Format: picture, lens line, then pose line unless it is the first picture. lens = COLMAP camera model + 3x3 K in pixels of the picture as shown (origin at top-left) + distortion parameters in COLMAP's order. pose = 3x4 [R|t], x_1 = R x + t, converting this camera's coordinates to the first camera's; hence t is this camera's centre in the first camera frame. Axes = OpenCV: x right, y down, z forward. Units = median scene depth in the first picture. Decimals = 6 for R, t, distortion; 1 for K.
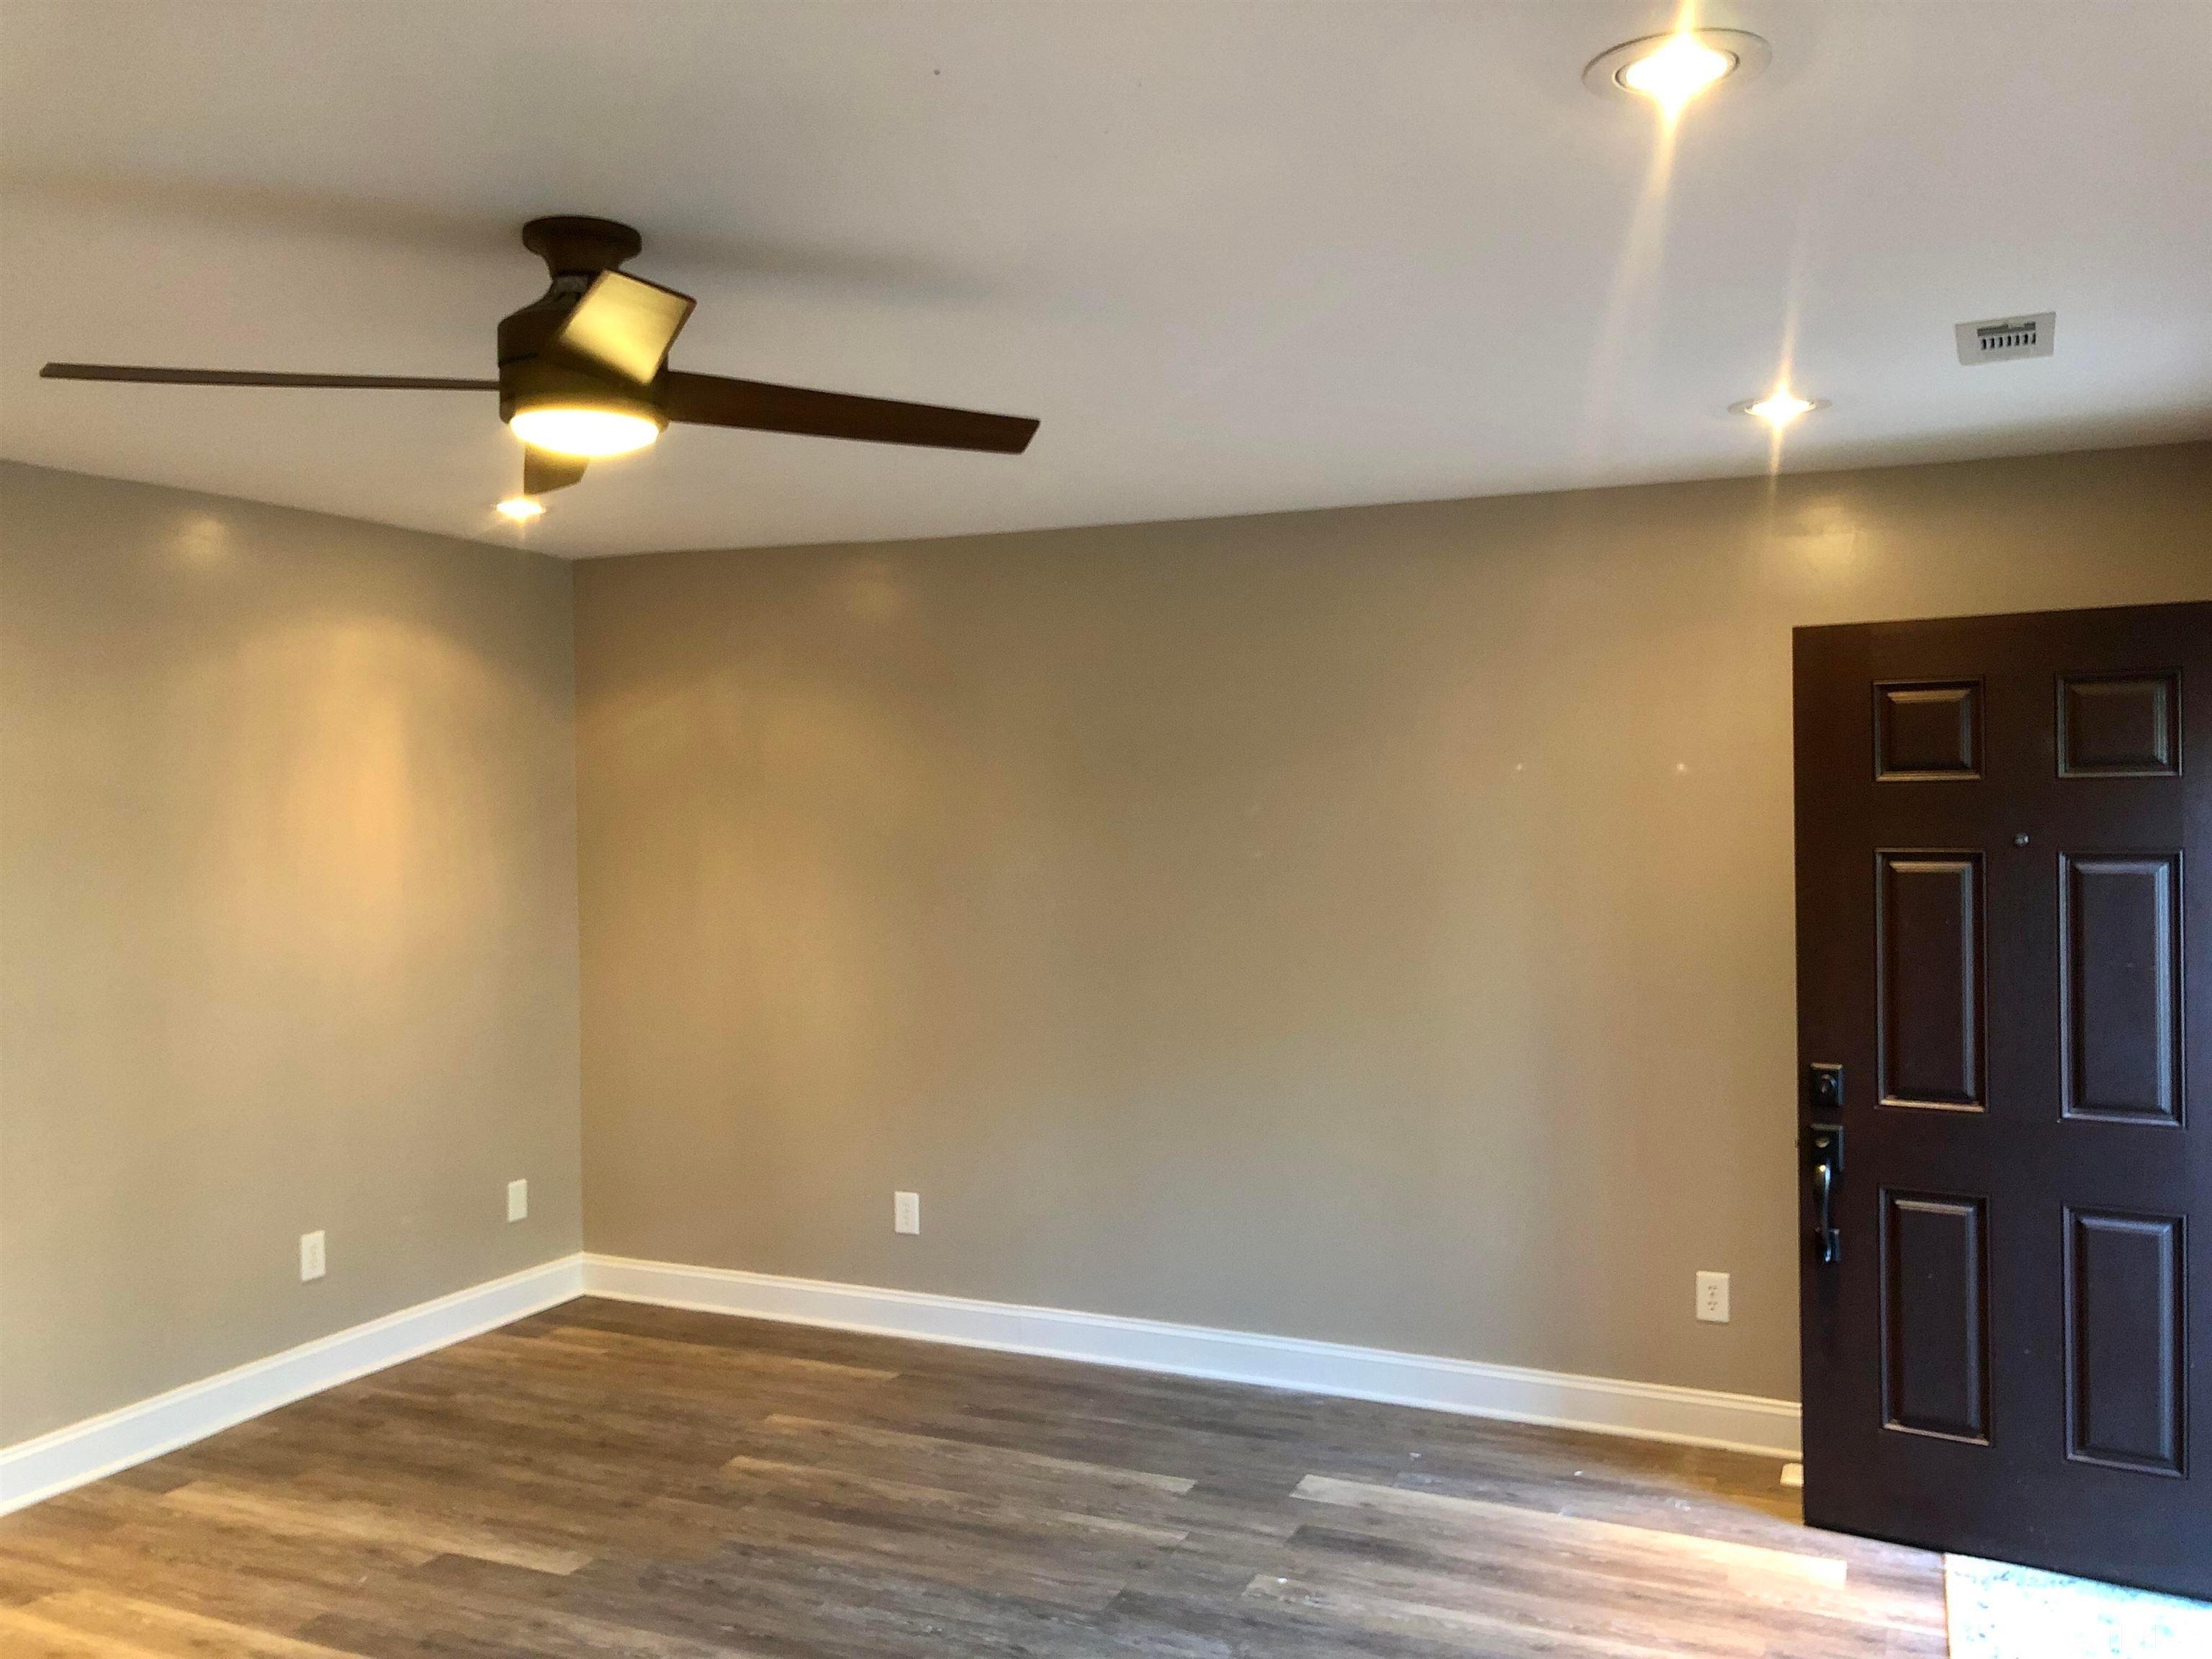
lens RADIAL K [[1825.9, 0, 1061.8], [0, 1825.9, 819.0], [0, 0, 1]] dist [0.004412, 0.002736]
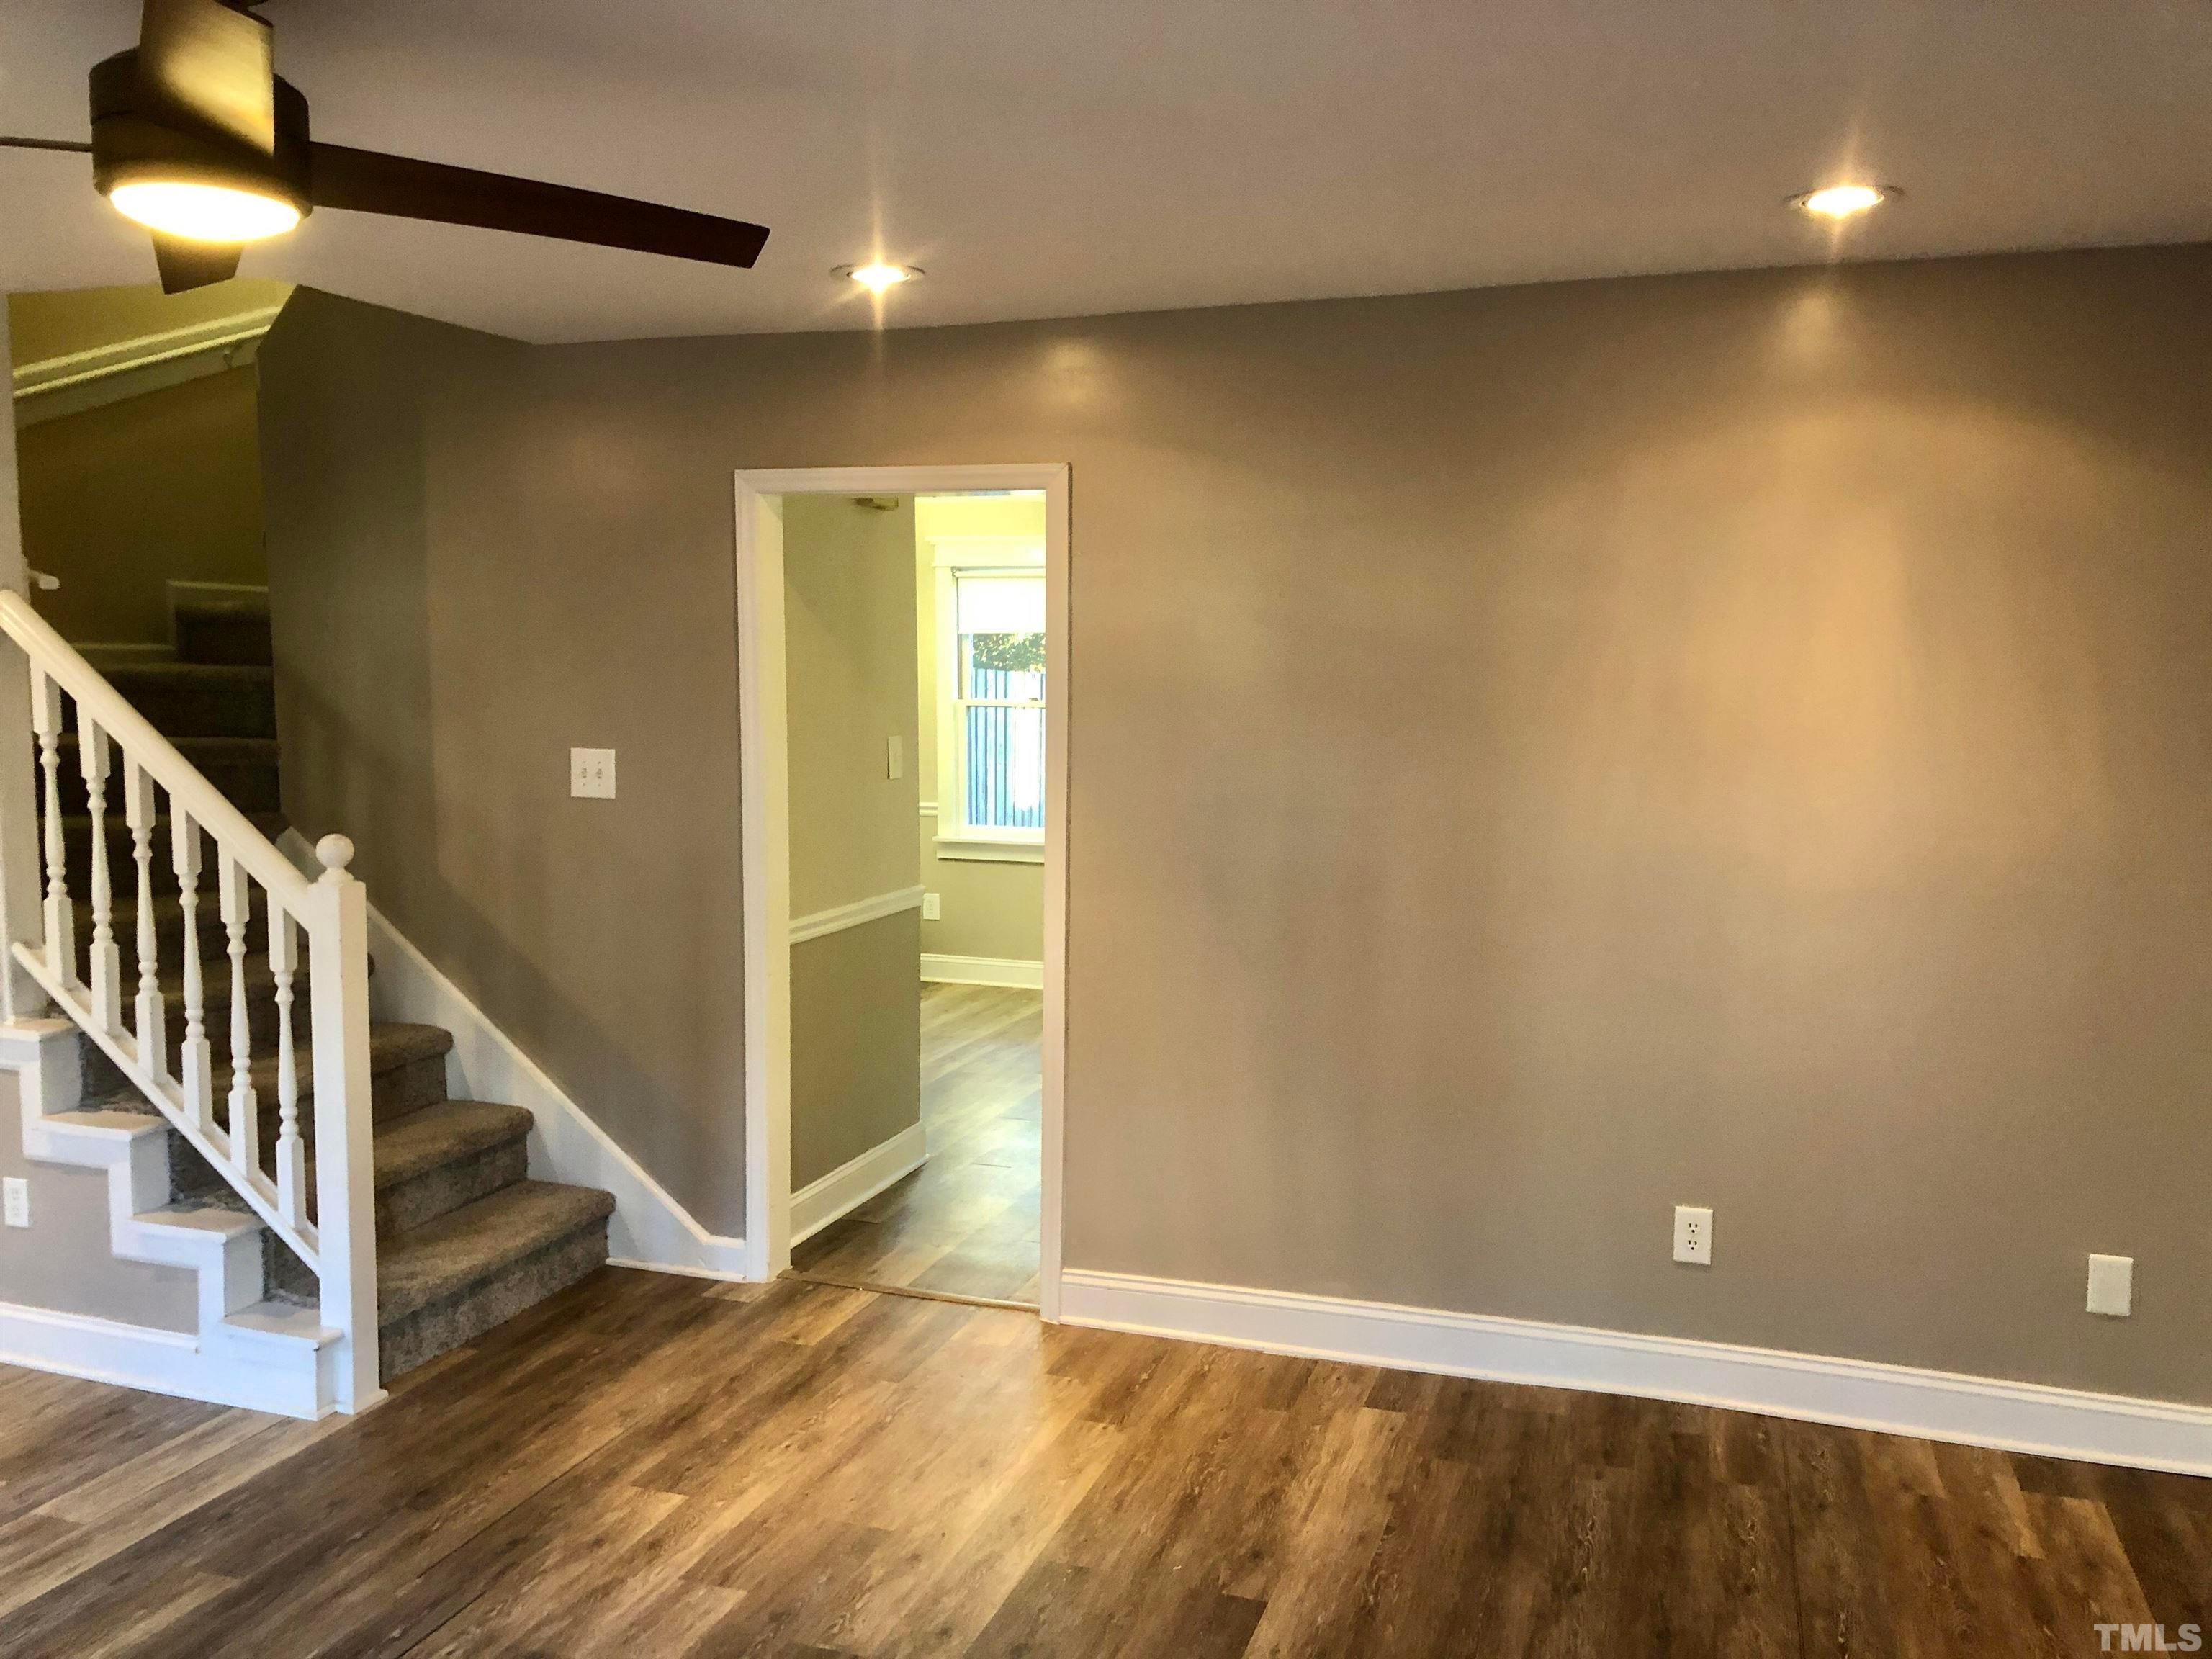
lens RADIAL K [[1797.6, 0, 1102.7], [0, 1797.6, 821.3], [0, 0, 1]] dist [-0.000576, 0.010200]
pose [[0.102531, 0.101555, -0.989532, 0.349123], [-0.013634, 0.994825, 0.100685, -0.014405], [0.994636, 0.003168, 0.103385, 0.740840]]
